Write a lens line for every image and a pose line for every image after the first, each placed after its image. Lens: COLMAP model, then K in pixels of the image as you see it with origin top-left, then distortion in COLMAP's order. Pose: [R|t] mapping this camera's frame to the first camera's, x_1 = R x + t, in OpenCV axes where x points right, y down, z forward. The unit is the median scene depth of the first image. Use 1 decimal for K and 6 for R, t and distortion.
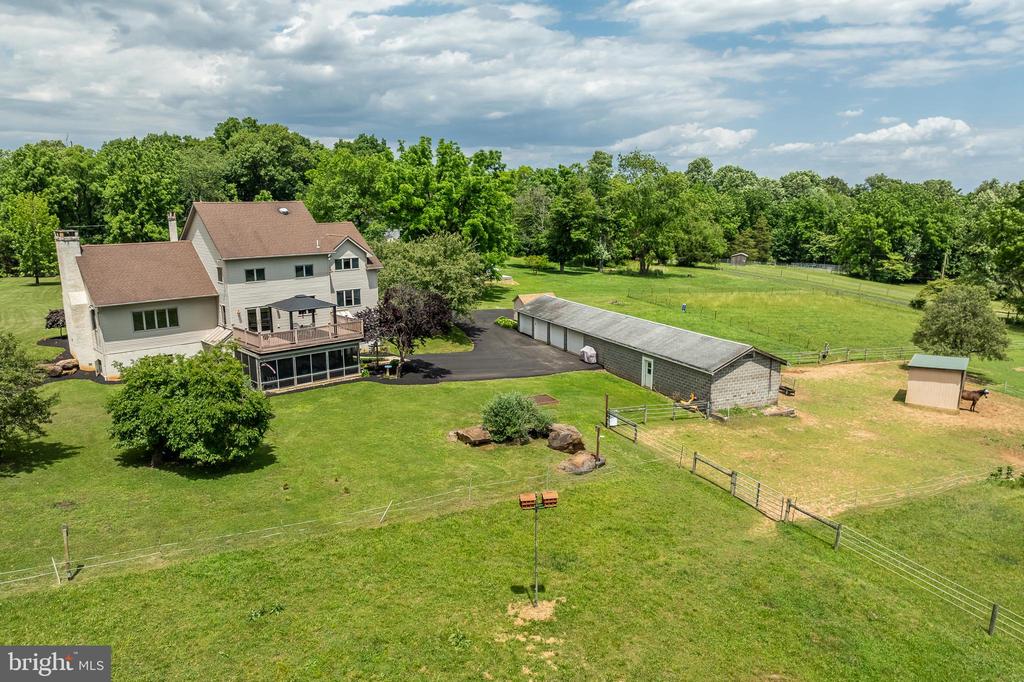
lens RADIAL K [[698.4, 0, 515.4], [0, 698.4, 408.2], [0, 0, 1]] dist [-0.022840, -0.002637]
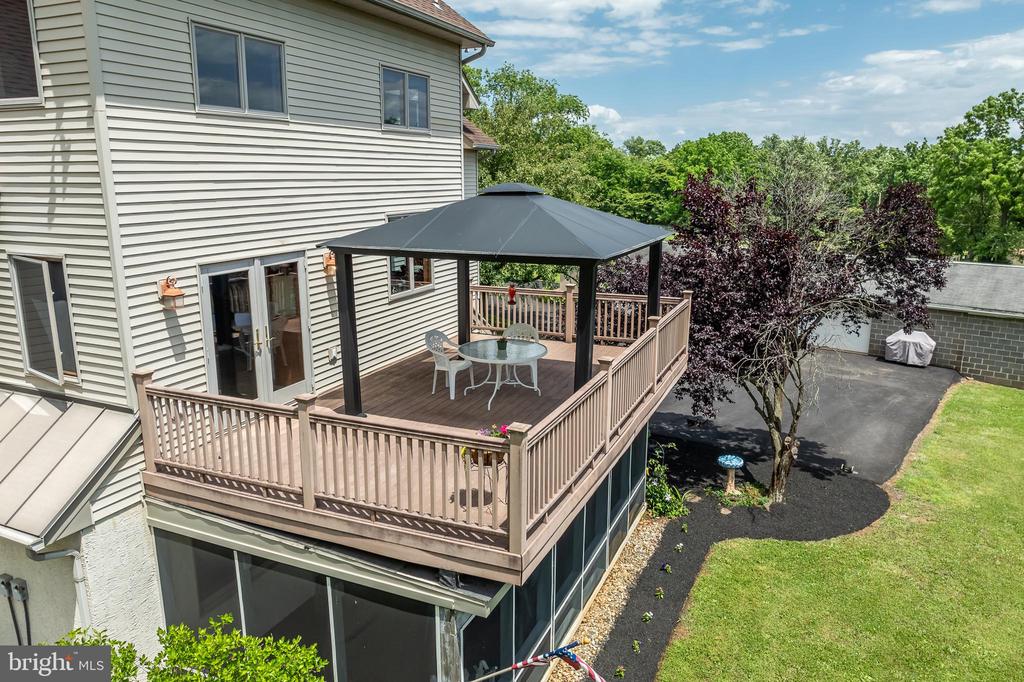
lens RADIAL K [[714.8, 0, 518.4], [0, 714.8, 341.9], [0, 0, 1]] dist [-0.031131, -0.004008]
pose [[0.911912, -0.087327, 0.400986, -0.369524], [0.113697, 0.992611, -0.042396, -0.105199], [-0.394321, 0.084252, 0.915102, 0.778650]]
